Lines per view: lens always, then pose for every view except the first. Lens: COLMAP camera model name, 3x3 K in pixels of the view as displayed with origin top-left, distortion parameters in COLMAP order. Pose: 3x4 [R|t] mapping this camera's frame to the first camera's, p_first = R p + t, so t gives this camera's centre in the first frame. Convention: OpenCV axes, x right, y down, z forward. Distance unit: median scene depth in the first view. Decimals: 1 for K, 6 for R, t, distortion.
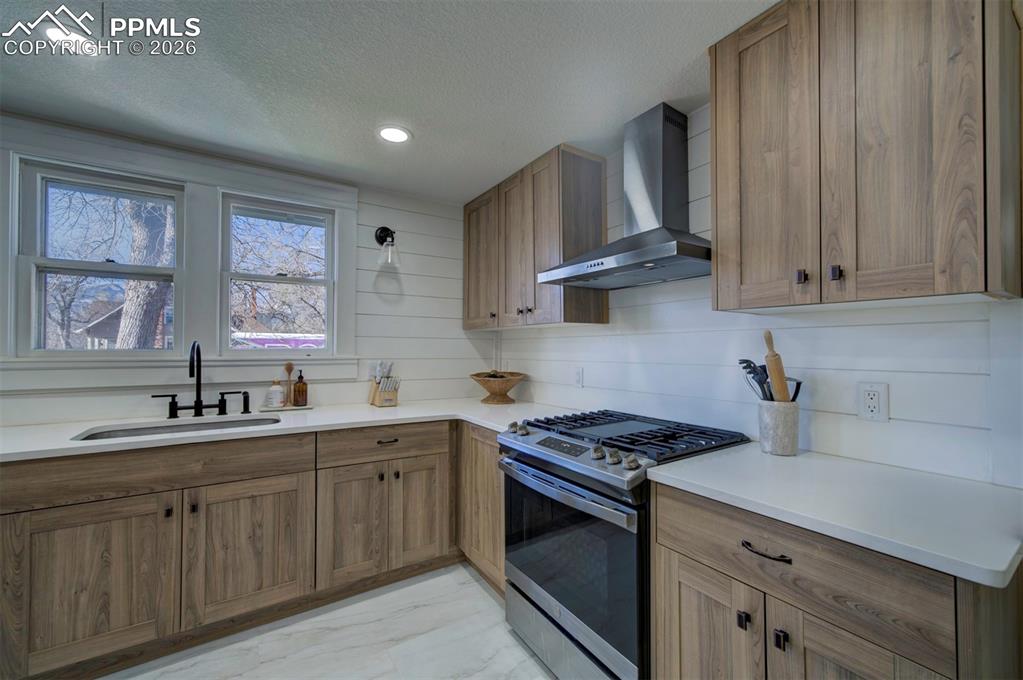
lens RADIAL K [[416.5, 0, 513.6], [0, 416.5, 341.0], [0, 0, 1]] dist [-0.003802, 0.003141]
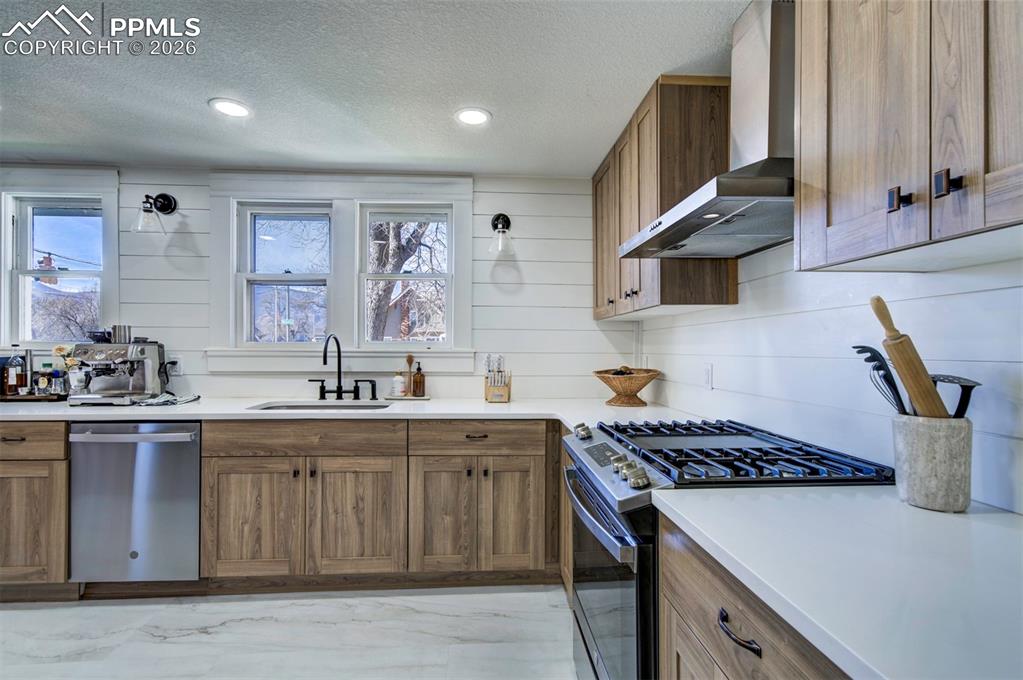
lens RADIAL K [[474.7, 0, 501.8], [0, 474.7, 341.3], [0, 0, 1]] dist [-0.000694, 0.002592]
pose [[0.865804, -0.006569, -0.500340, 0.333877], [0.007031, 0.999975, -0.000961, 0.025458], [0.500334, -0.002685, 0.865829, 0.086157]]
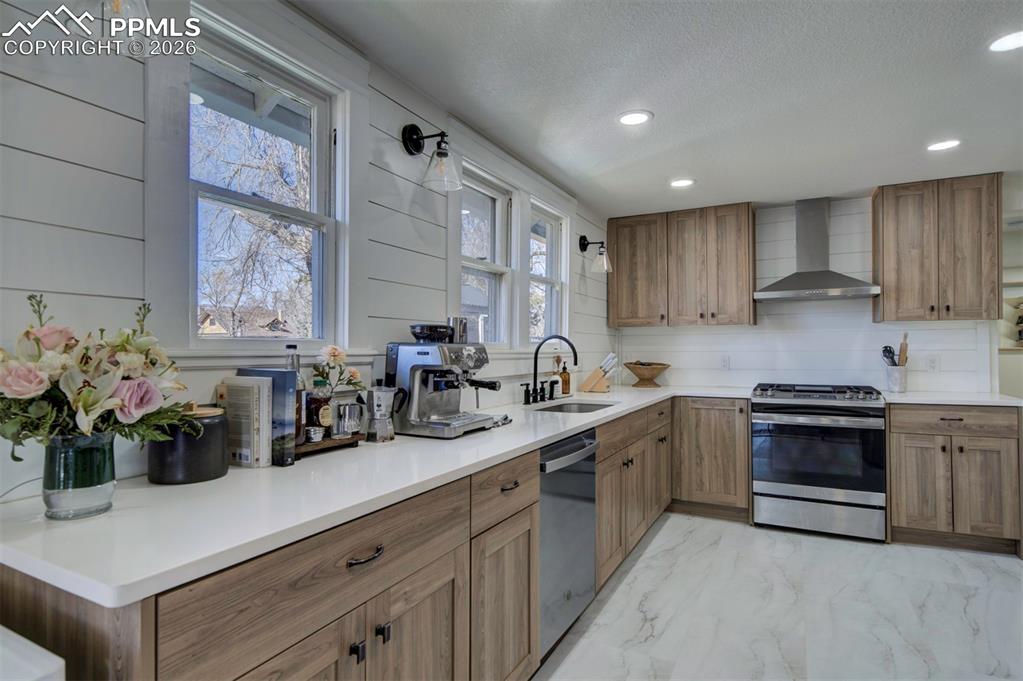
lens RADIAL K [[554.2, 0, 519.7], [0, 554.2, 342.3], [0, 0, 1]] dist [-0.002008, -0.001055]
pose [[0.862170, -0.000304, 0.506619, -1.721247], [-0.001504, 0.999994, 0.003158, 0.015854], [-0.506617, -0.003484, 0.862164, -0.292109]]
